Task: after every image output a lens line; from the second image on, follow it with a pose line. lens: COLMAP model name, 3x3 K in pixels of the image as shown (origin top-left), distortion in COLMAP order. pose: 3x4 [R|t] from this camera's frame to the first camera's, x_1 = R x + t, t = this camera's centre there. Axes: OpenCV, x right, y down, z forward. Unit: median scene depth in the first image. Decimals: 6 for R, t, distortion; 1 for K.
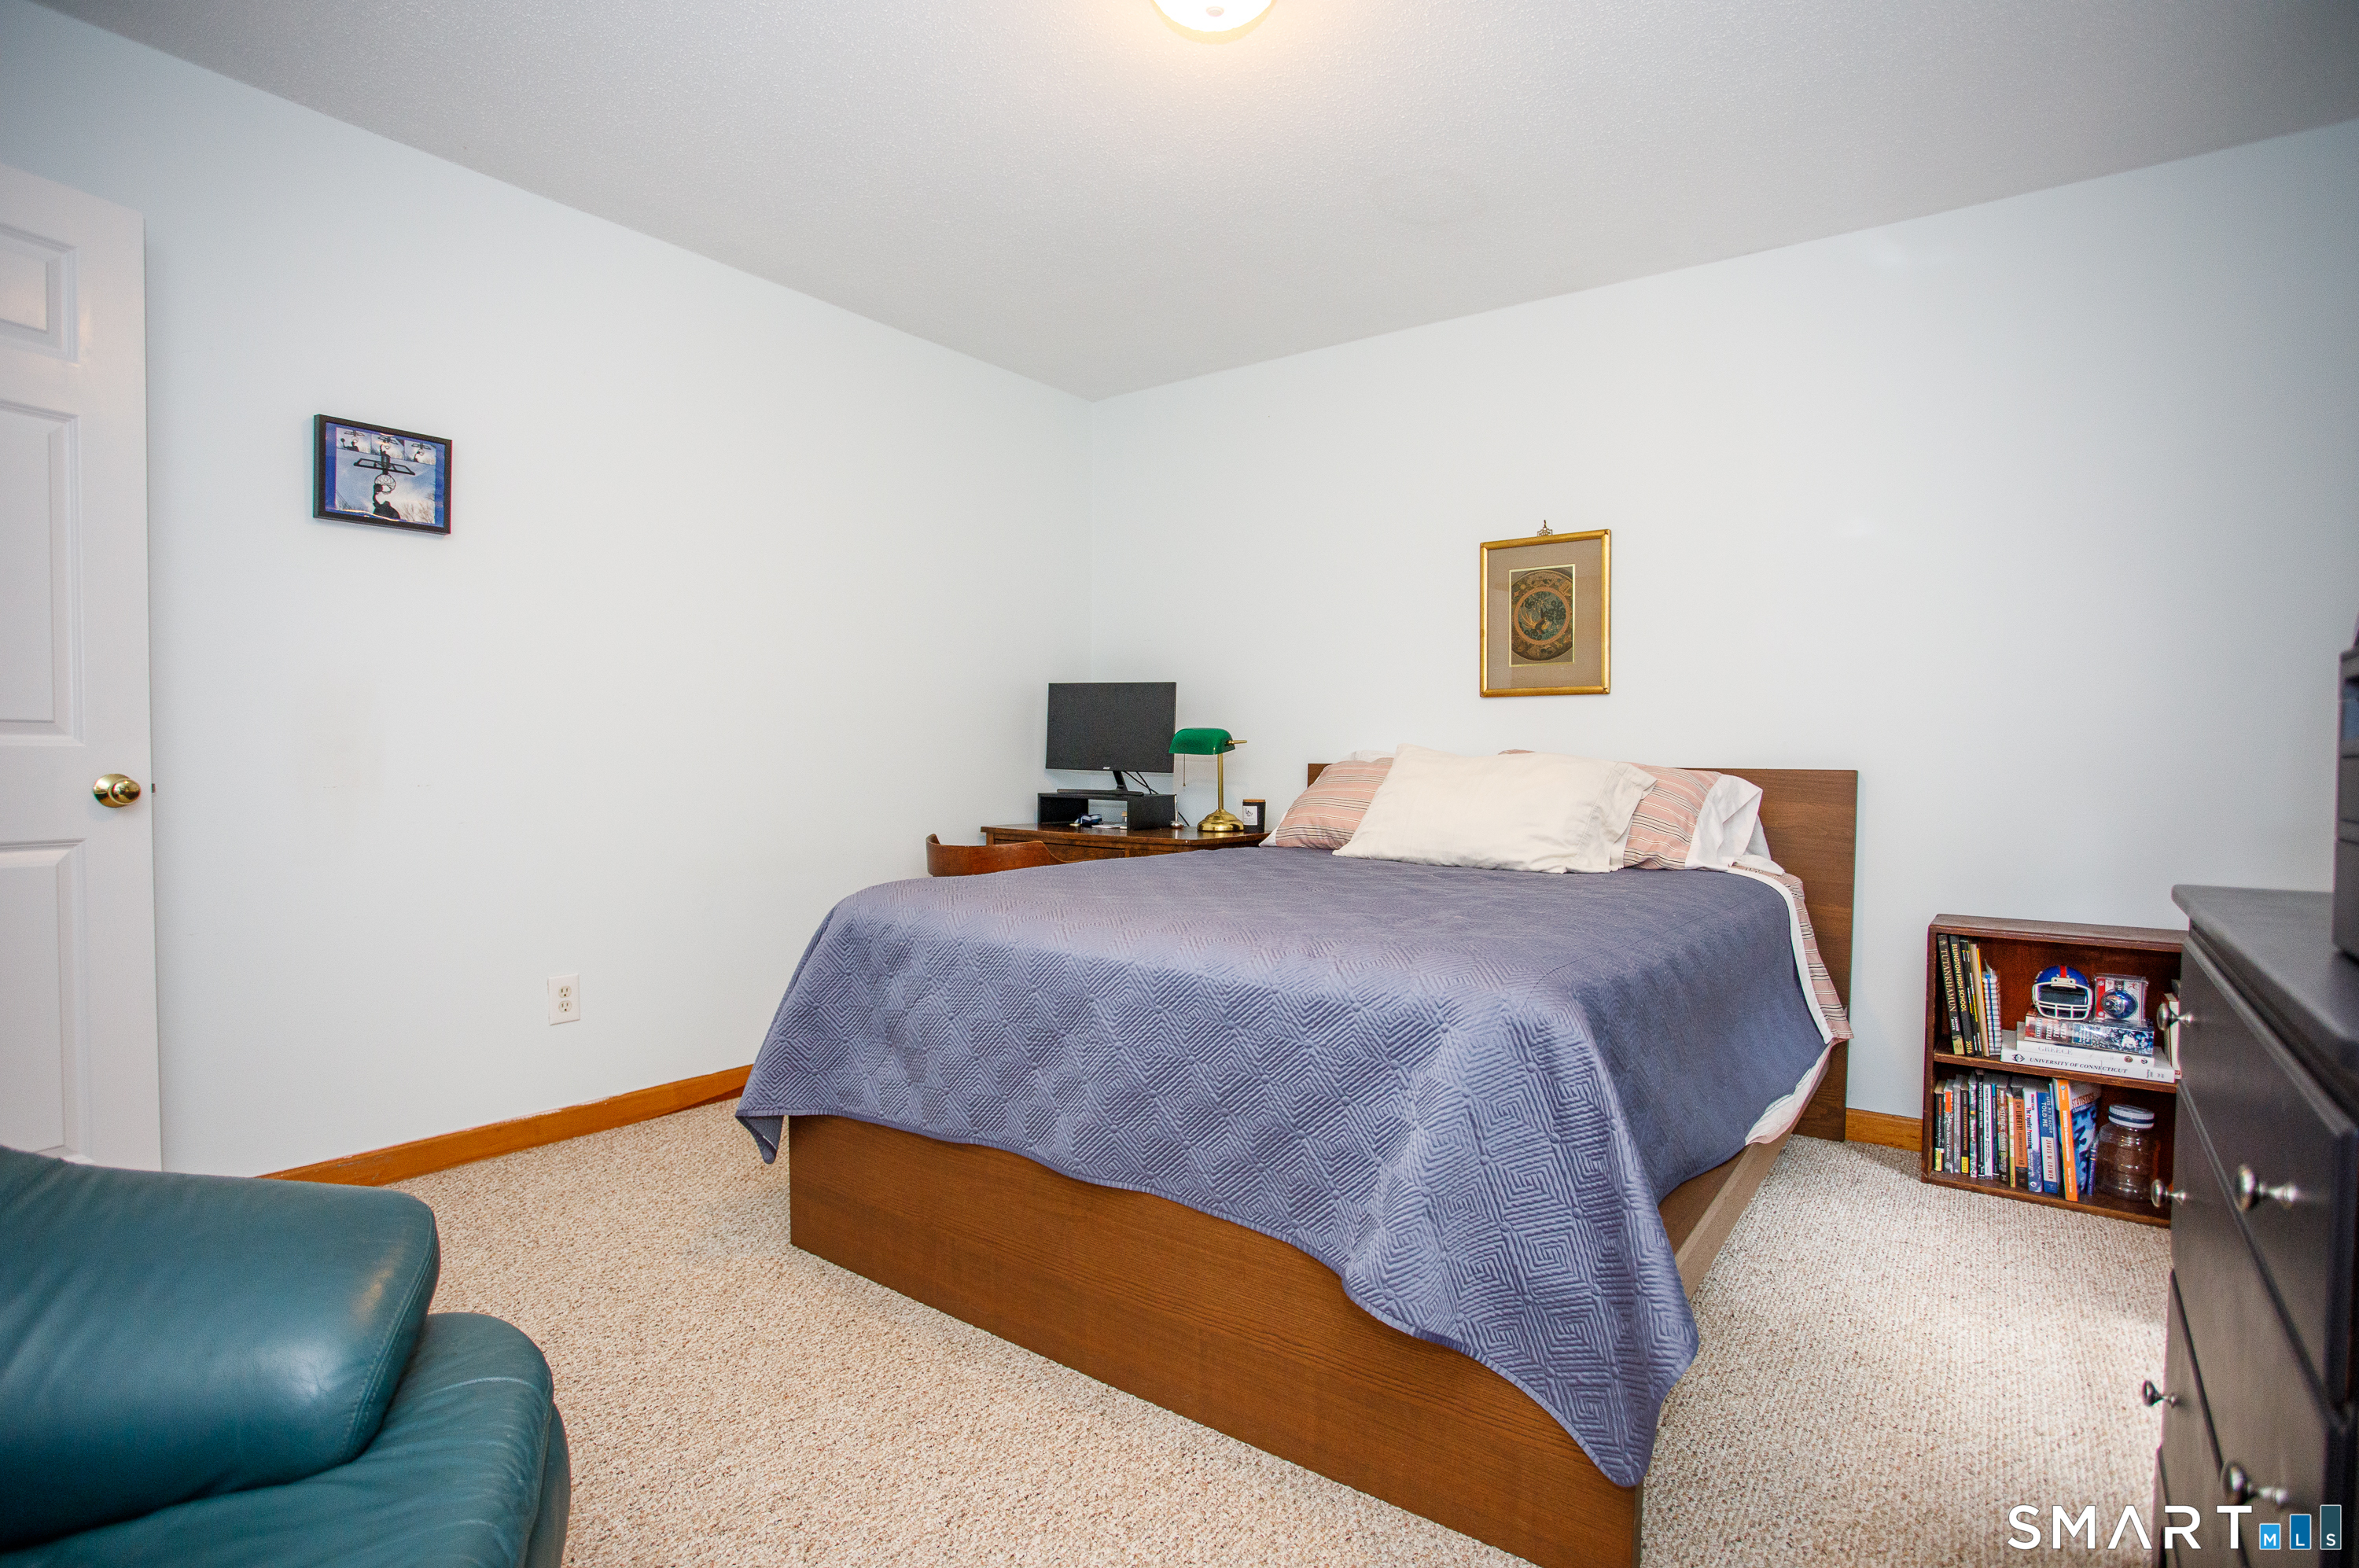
lens RADIAL K [[1161.7, 0, 1186.1], [0, 1161.7, 793.9], [0, 0, 1]] dist [-0.070293, 0.029514]
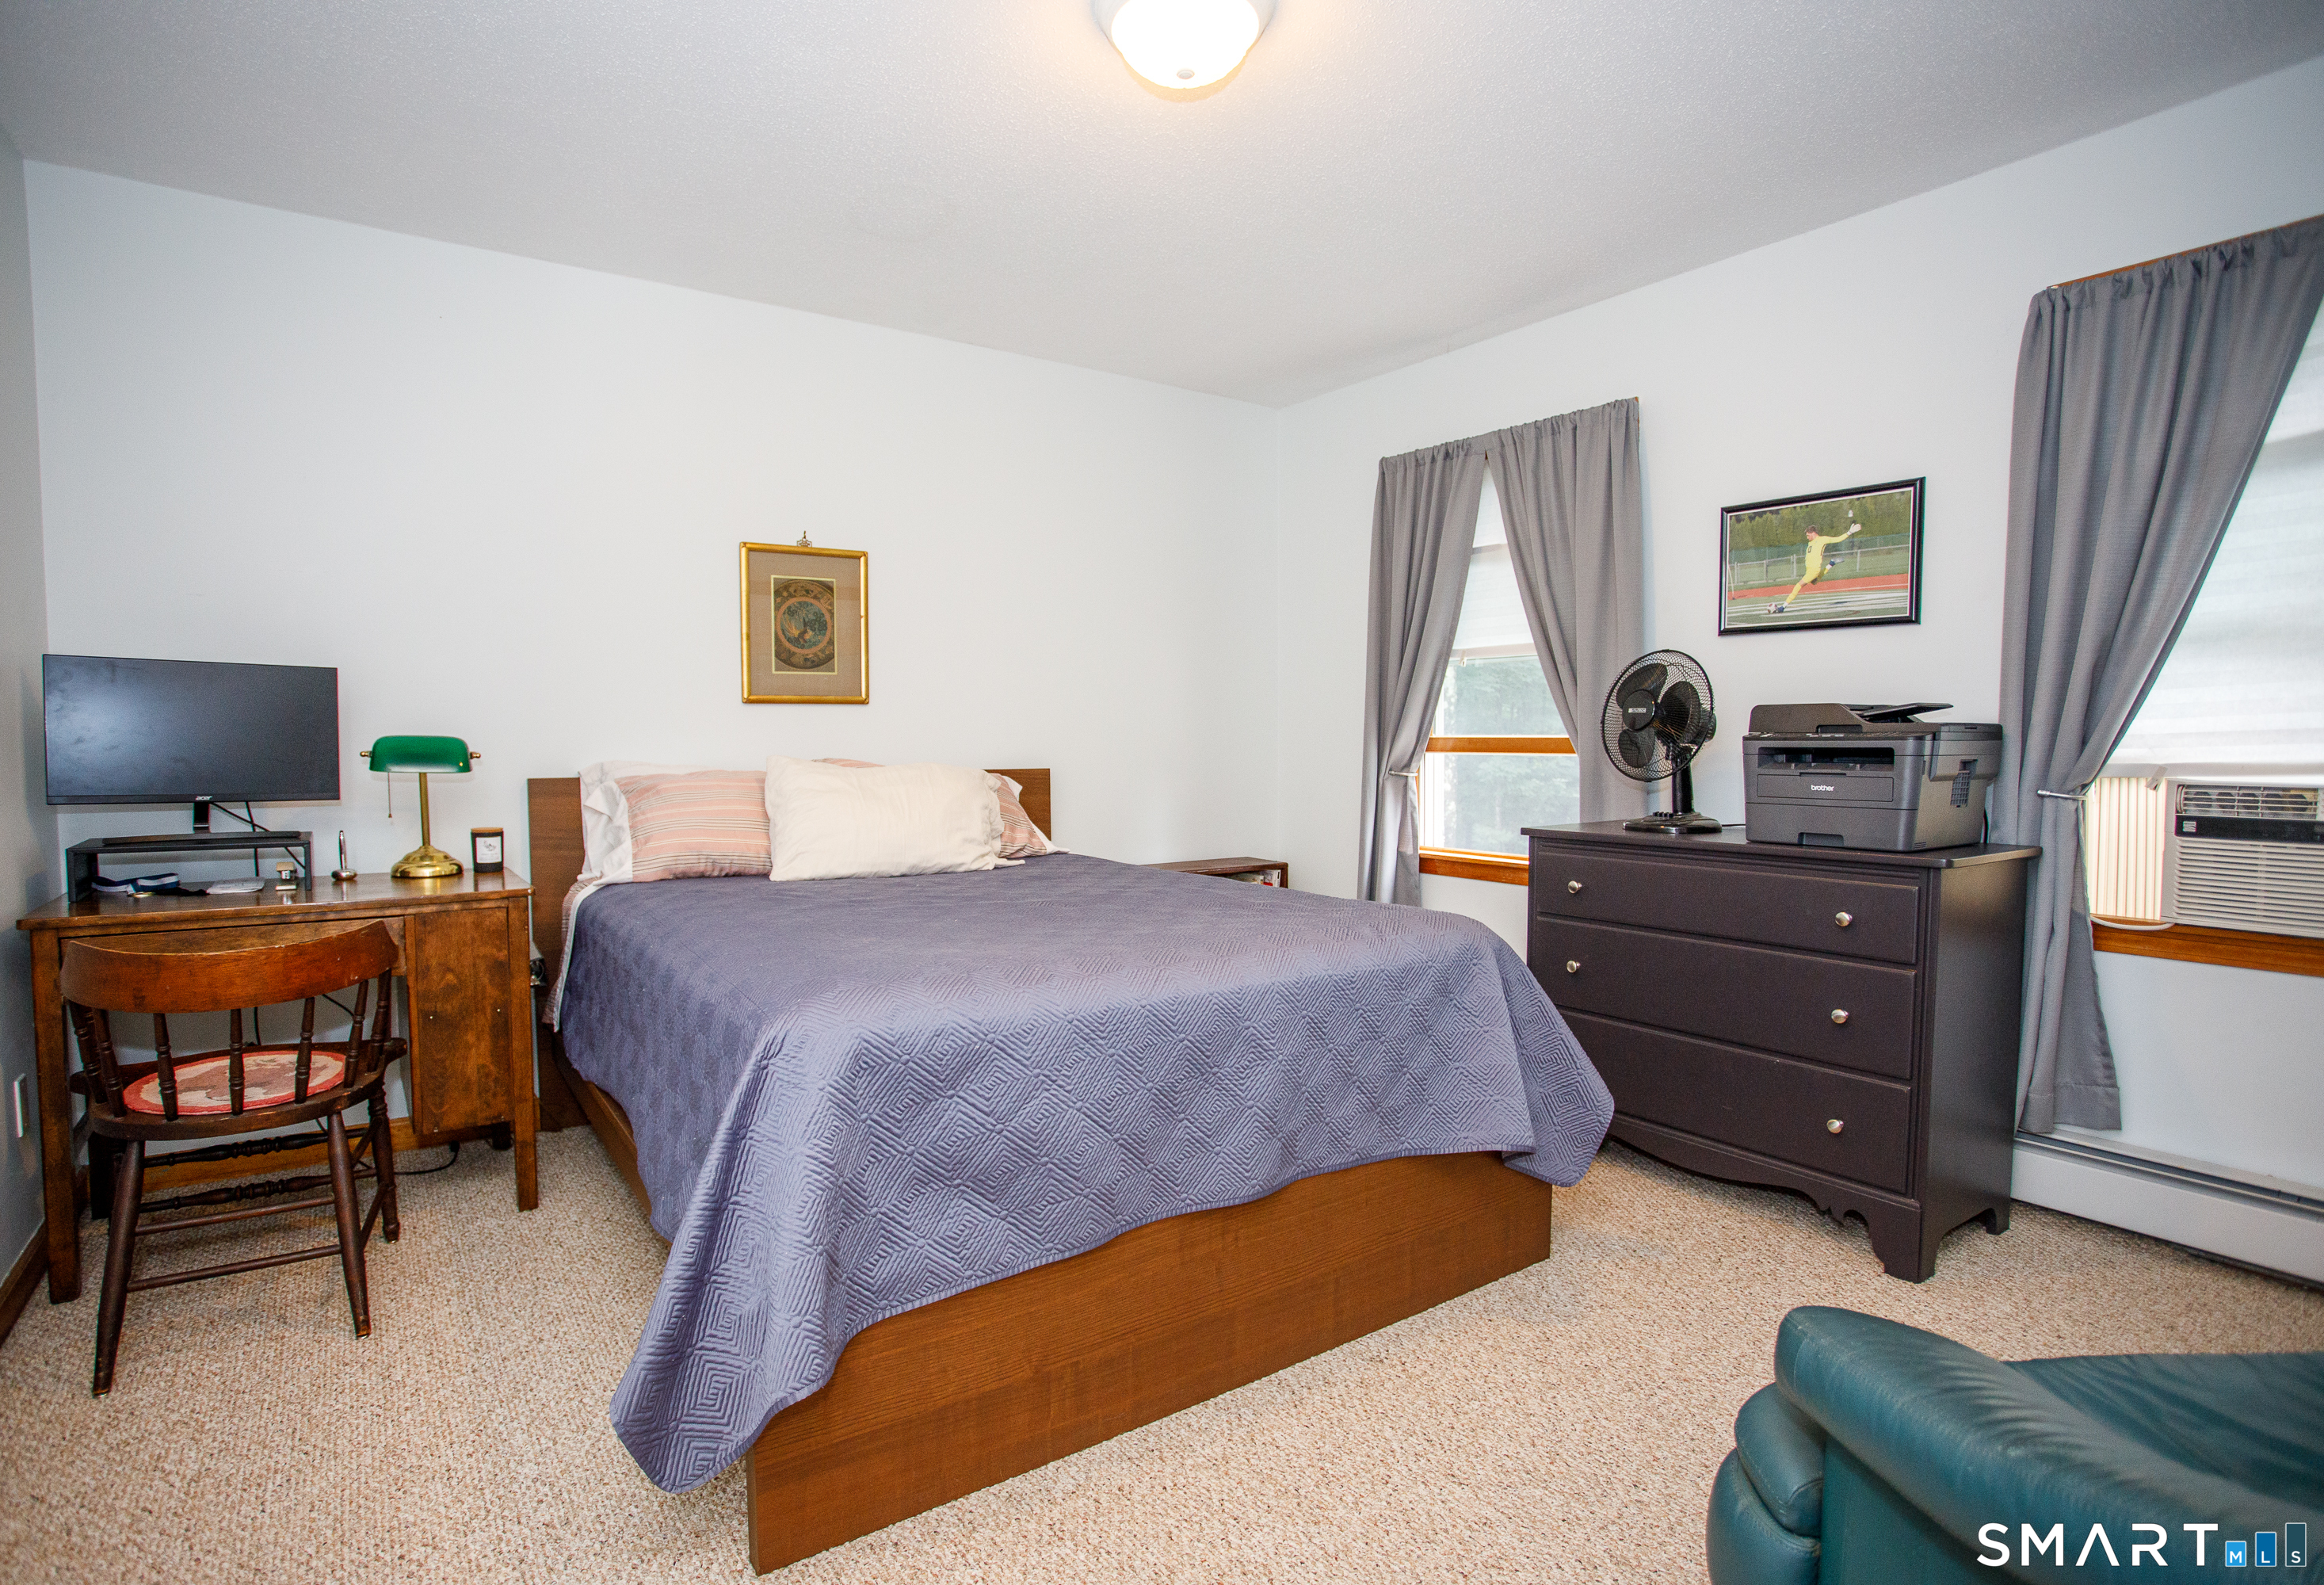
lens RADIAL K [[1142.4, 0, 1162.0], [0, 1142.4, 792.5], [0, 0, 1]] dist [-0.086031, 0.000081]
pose [[0.339108, -0.055226, 0.939125, -0.530183], [0.038382, 0.998256, 0.044844, -0.039757], [-0.939964, 0.020838, 0.340637, 0.367300]]
